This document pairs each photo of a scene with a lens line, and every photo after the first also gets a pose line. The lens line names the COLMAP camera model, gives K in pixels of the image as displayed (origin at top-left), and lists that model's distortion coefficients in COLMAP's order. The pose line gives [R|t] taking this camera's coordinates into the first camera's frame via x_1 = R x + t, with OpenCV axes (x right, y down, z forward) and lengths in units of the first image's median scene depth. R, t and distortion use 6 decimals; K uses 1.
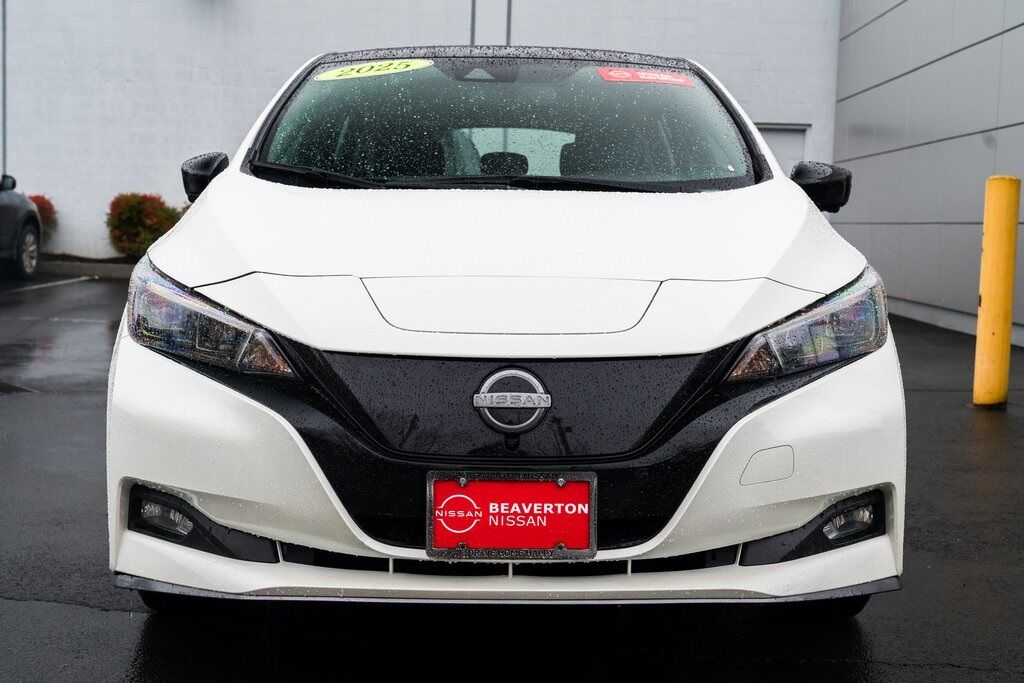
lens RADIAL K [[1466.6, 0, 513.3], [0, 1466.6, 338.5], [0, 0, 1]] dist [0.030130, 0.000000]
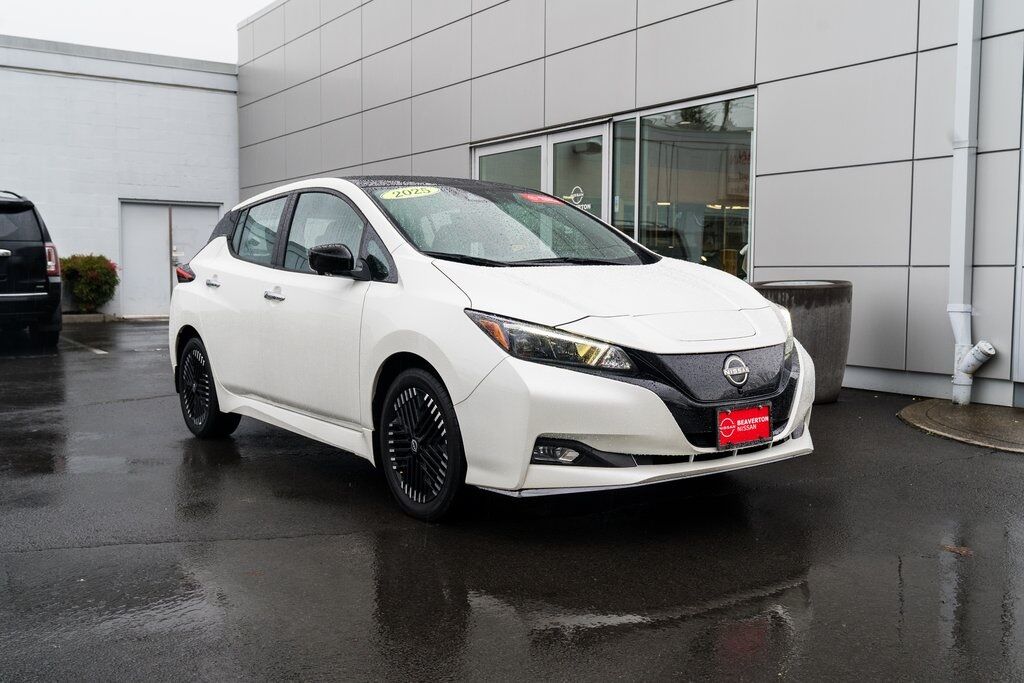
lens RADIAL K [[998.4, 0, 511.9], [0, 998.4, 345.1], [0, 0, 1]] dist [-0.026255, 0.000000]
pose [[0.821251, -0.066257, 0.566708, -1.058668], [0.064188, 0.997658, 0.023622, -0.048261], [-0.566946, 0.016976, 0.823580, 0.015344]]
